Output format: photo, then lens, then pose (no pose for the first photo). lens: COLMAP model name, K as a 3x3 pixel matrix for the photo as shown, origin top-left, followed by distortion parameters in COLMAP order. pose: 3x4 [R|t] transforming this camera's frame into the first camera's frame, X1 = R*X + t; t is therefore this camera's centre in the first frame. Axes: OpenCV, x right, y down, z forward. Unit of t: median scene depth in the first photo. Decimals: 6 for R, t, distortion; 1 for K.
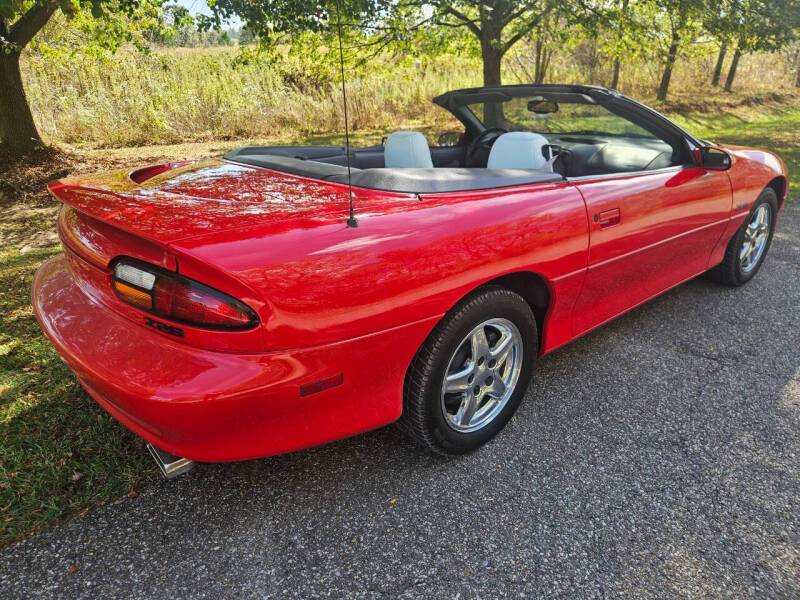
lens RADIAL K [[523.9, 0, 396.3], [0, 523.9, 296.0], [0, 0, 1]] dist [0.061965, -0.046586]
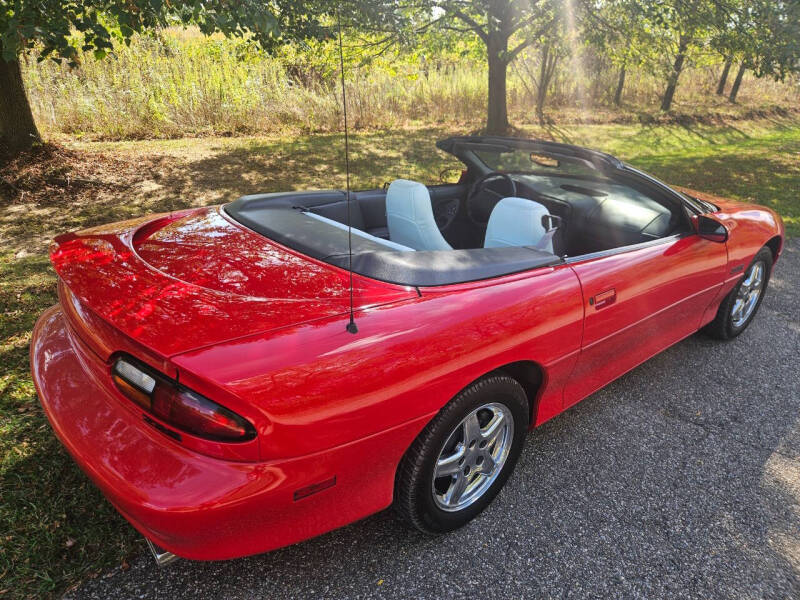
lens RADIAL K [[523.9, 0, 396.3], [0, 523.9, 298.4], [0, 0, 1]] dist [0.061965, -0.046586]
pose [[0.999053, 0.042376, 0.009913, -0.005832], [-0.042599, 0.998816, 0.023479, -0.130366], [-0.008906, -0.023879, 0.999675, -0.008975]]
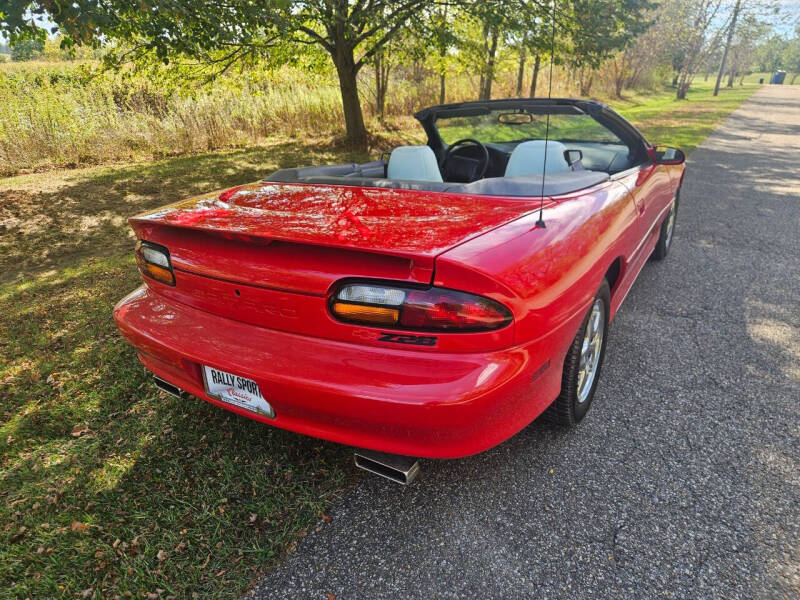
lens RADIAL K [[523.9, 0, 390.5], [0, 523.9, 308.7], [0, 0, 1]] dist [0.061965, -0.046586]
pose [[0.952153, -0.133936, 0.274711, -0.418640], [0.135051, 0.990726, 0.014942, -0.012204], [-0.274165, 0.022873, 0.961411, 0.002987]]
